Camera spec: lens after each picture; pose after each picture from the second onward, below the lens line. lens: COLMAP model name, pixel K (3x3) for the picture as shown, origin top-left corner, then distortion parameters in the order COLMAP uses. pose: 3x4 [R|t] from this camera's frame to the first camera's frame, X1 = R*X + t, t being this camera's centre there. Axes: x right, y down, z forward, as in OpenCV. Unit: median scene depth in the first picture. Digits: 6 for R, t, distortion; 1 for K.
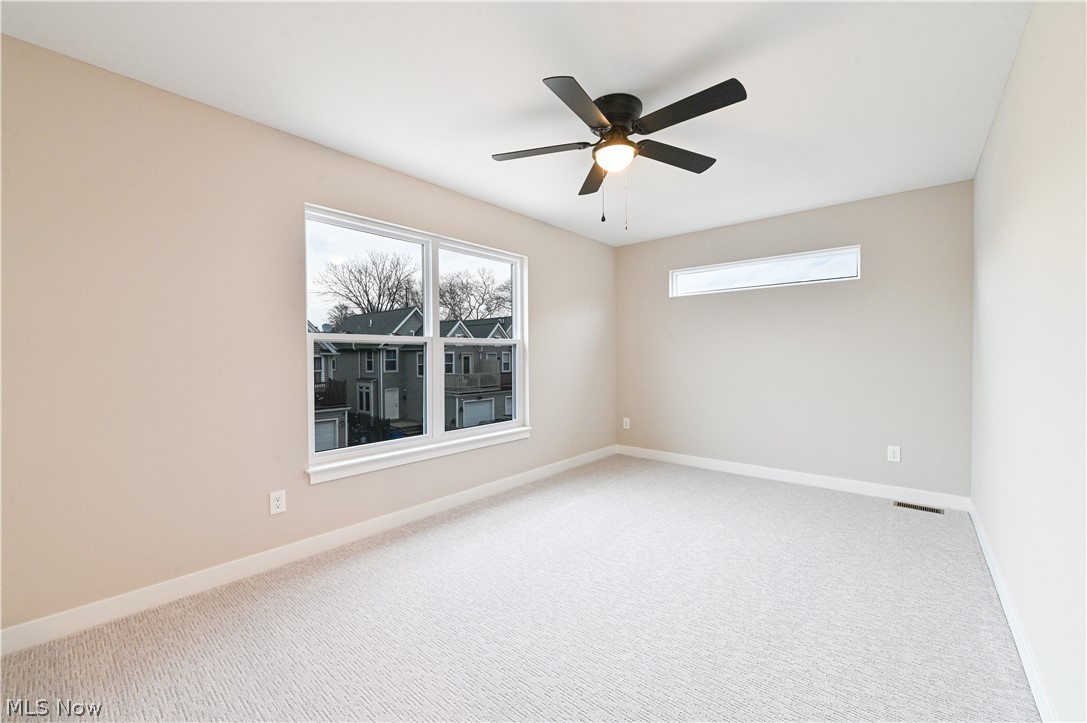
lens RADIAL K [[433.4, 0, 543.5], [0, 433.4, 361.5], [0, 0, 1]] dist [0.017424, -0.007982]
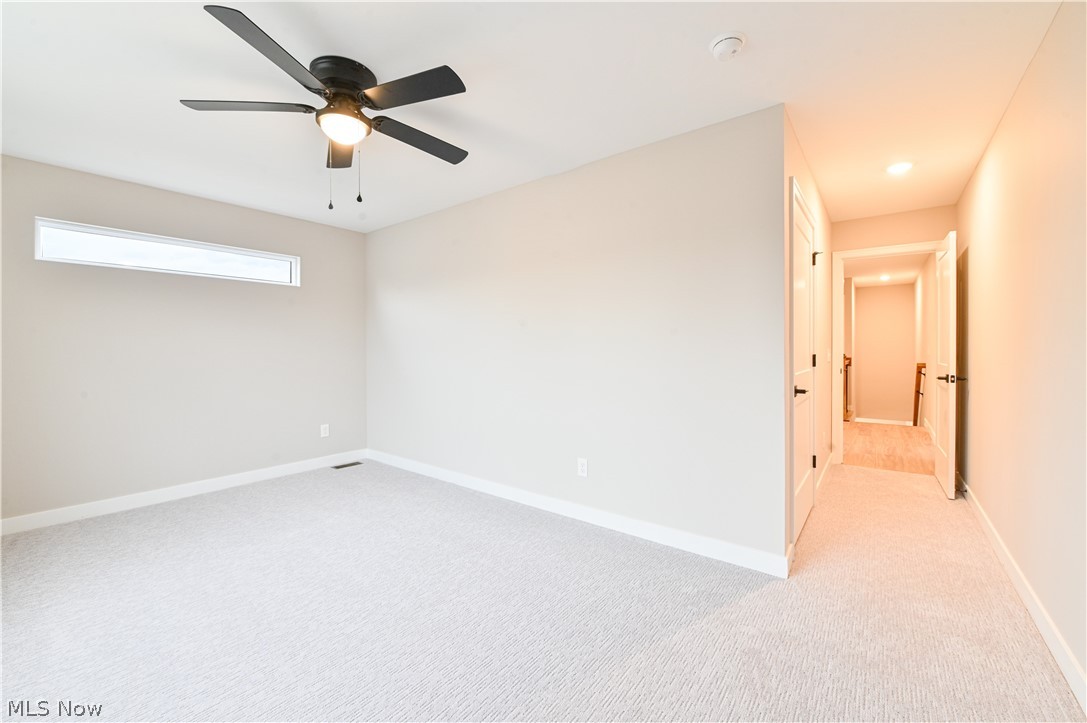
lens RADIAL K [[433.4, 0, 543.5], [0, 433.4, 361.5], [0, 0, 1]] dist [0.017424, -0.007982]
pose [[-0.051374, -0.021347, 0.998451, -0.521348], [0.017664, 0.999596, 0.022280, -0.006892], [-0.998523, 0.018781, -0.050976, 0.458332]]
